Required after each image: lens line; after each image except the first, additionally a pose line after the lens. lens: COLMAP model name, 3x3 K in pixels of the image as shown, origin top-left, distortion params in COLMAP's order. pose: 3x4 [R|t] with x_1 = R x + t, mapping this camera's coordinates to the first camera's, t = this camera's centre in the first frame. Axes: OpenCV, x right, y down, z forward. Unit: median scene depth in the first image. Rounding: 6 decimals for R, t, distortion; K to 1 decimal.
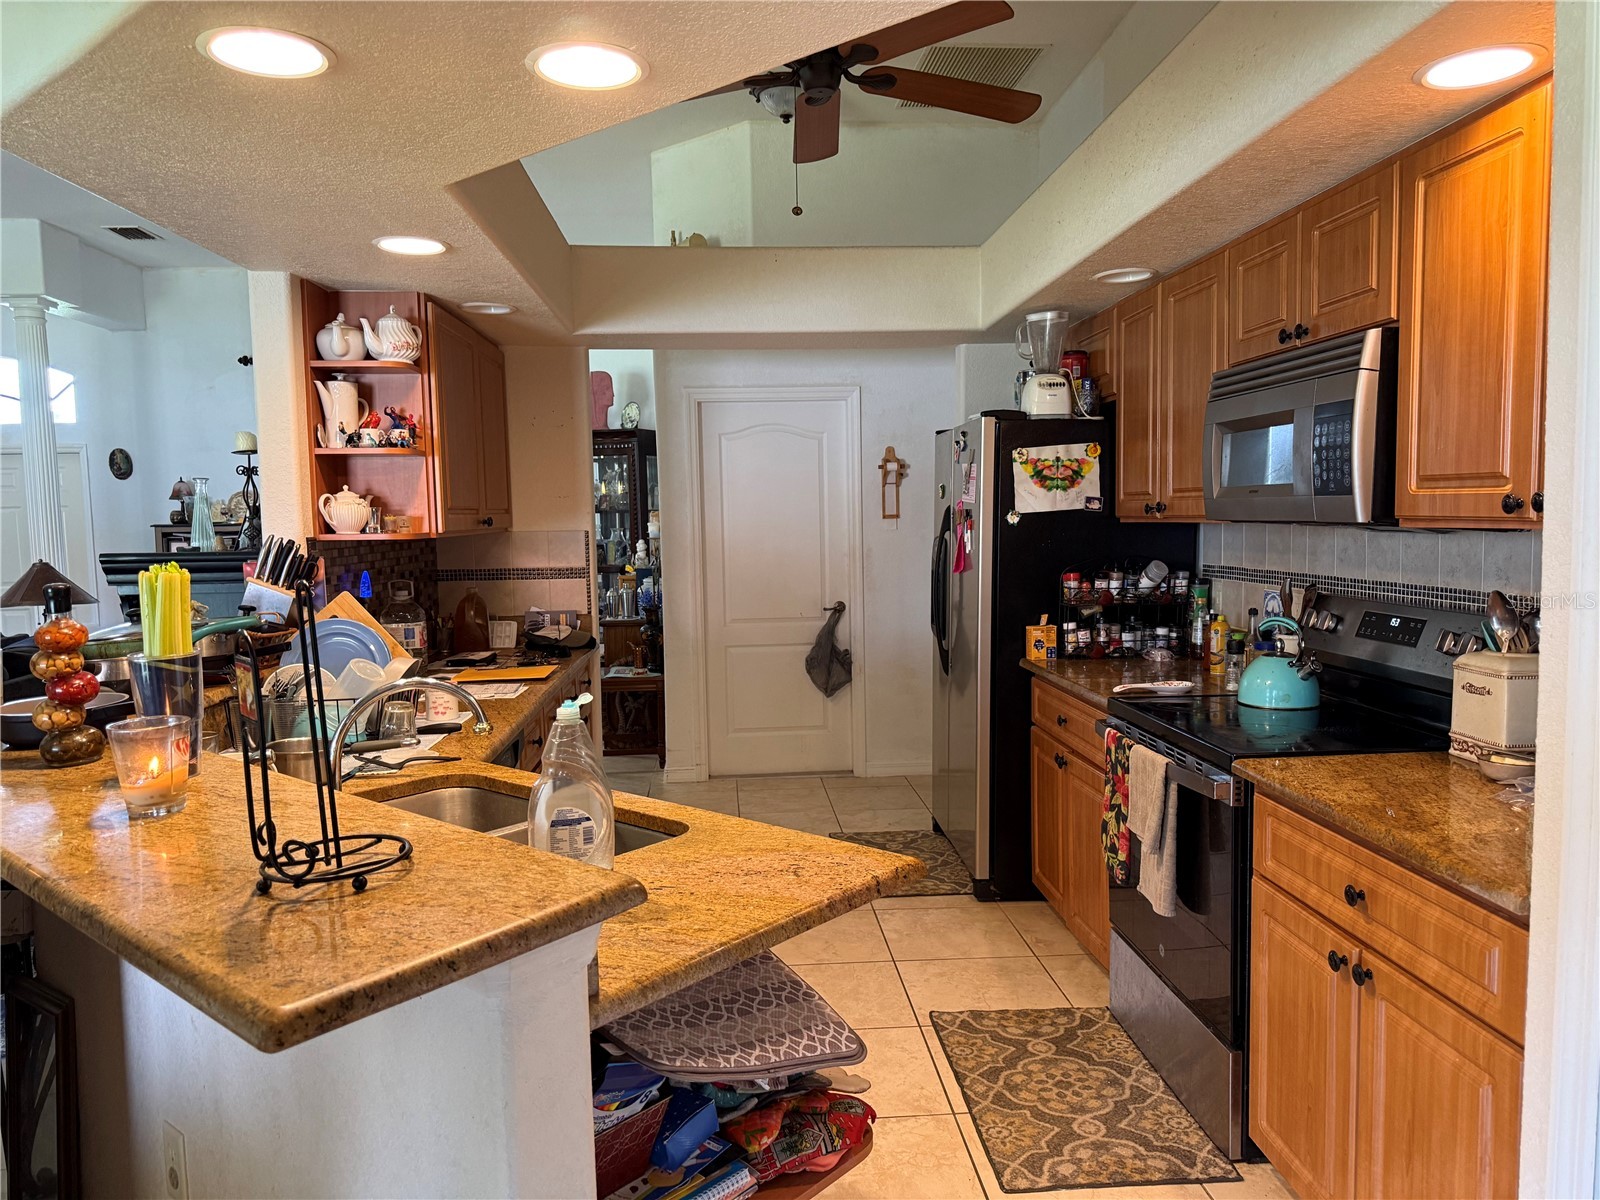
lens RADIAL K [[1123.9, 0, 811.1], [0, 1123.9, 605.3], [0, 0, 1]] dist [0.110675, -0.138701]
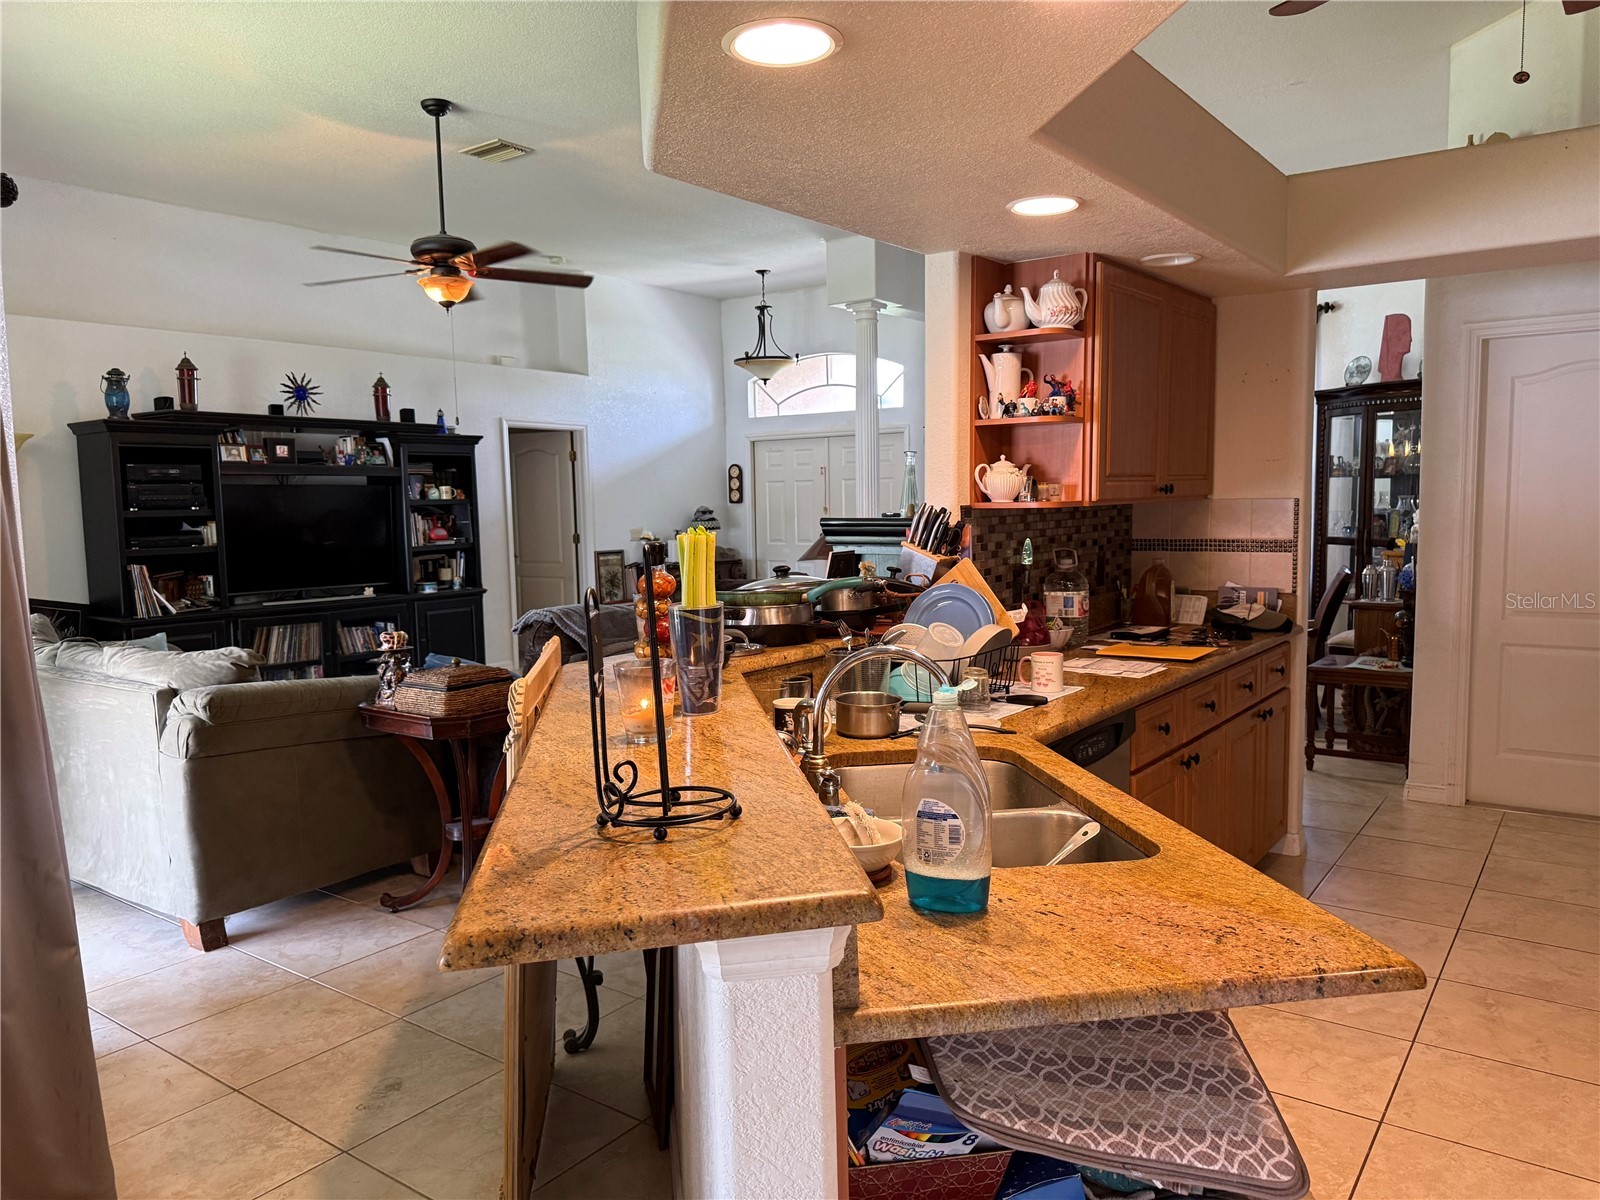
lens RADIAL K [[1133.8, 0, 828.8], [0, 1133.8, 605.2], [0, 0, 1]] dist [0.145073, -0.252464]
pose [[0.763638, 0.066462, -0.642215, 0.141451], [-0.048617, 0.997783, 0.045451, -0.008564], [0.643812, -0.003485, 0.765176, 0.107045]]
